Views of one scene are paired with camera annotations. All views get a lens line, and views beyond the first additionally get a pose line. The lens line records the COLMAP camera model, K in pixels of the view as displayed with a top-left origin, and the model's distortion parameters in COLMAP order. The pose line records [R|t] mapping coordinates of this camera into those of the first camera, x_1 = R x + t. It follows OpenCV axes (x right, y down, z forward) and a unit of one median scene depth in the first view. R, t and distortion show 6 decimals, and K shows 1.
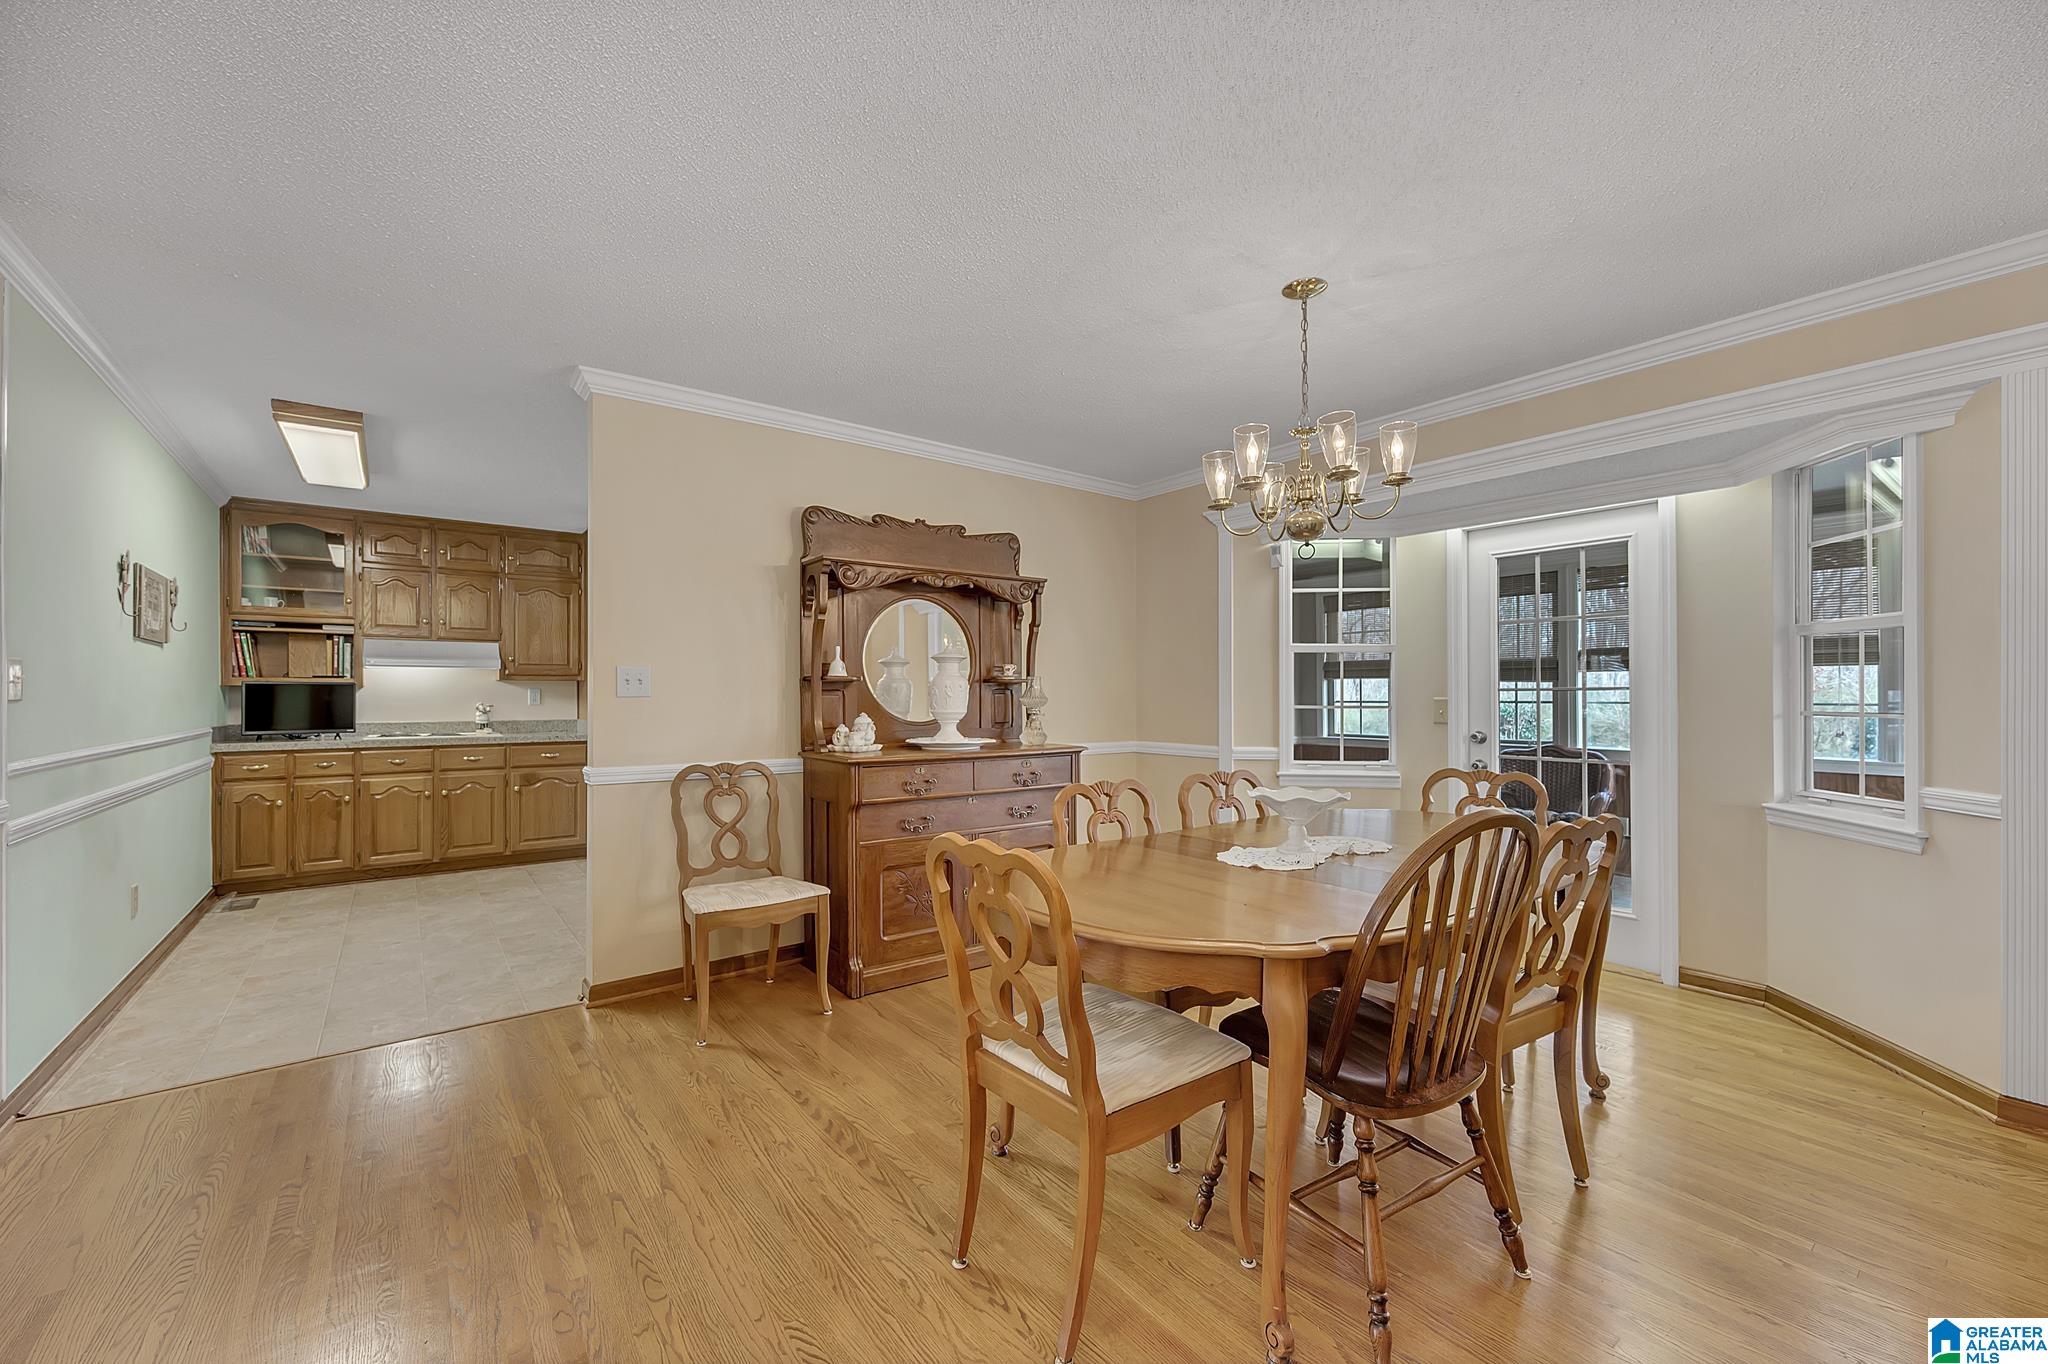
lens RADIAL K [[812.8, 0, 1023.2], [0, 812.8, 692.2], [0, 0, 1]] dist [0.000277, -0.000099]
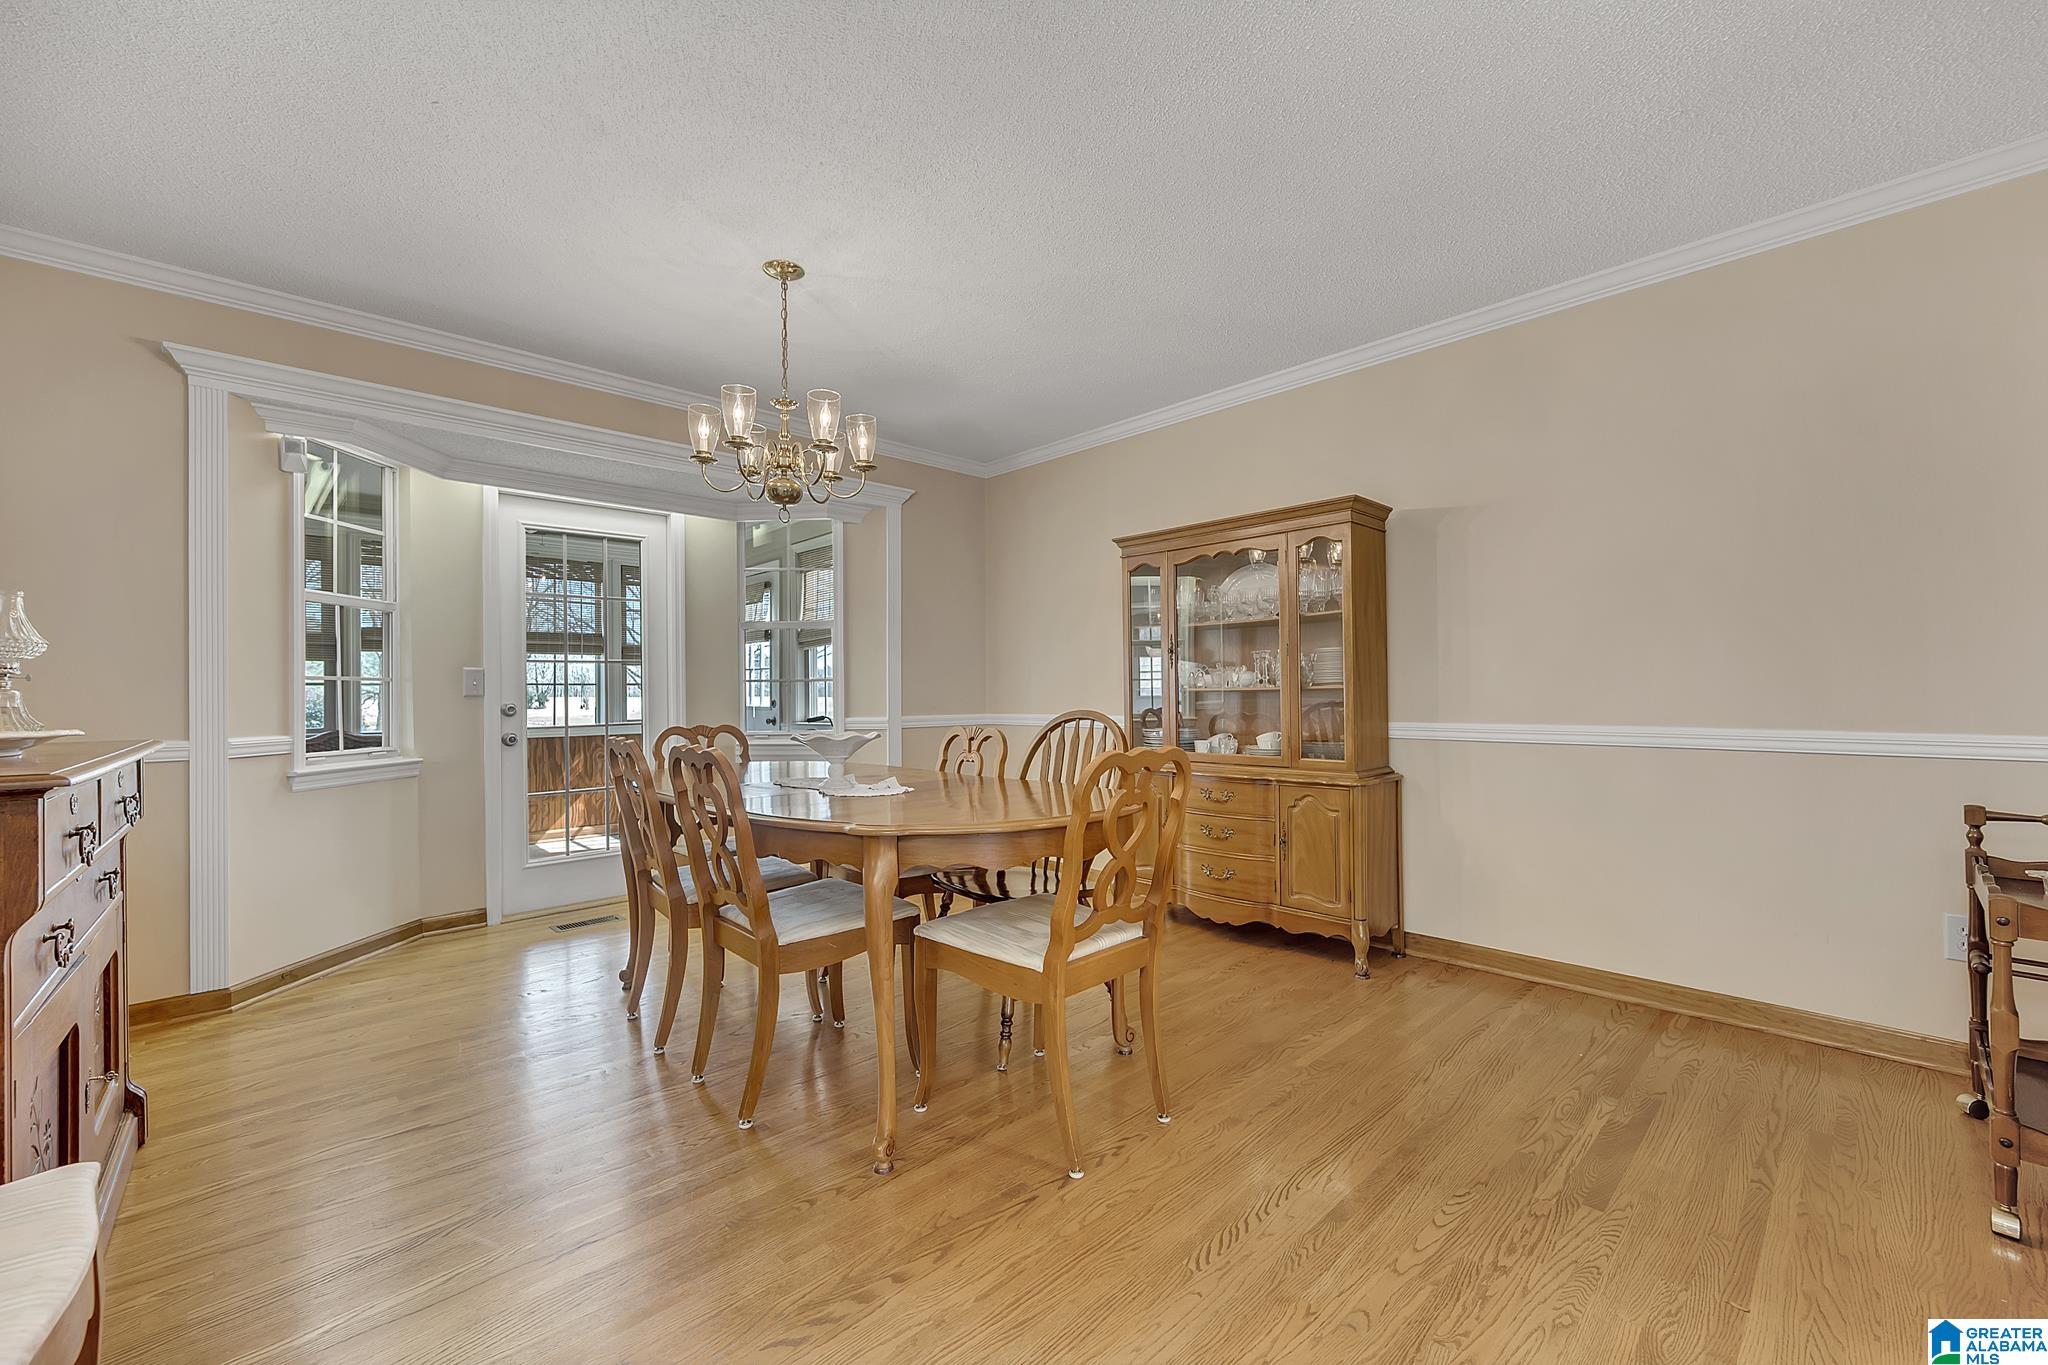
lens RADIAL K [[812.8, 0, 1023.2], [0, 812.8, 692.7], [0, 0, 1]] dist [0.000277, -0.000099]
pose [[-0.100072, 0.001459, 0.994979, -0.488928], [0.002639, 0.999996, -0.001201, 0.039391], [-0.994977, 0.002506, -0.100075, 0.518057]]
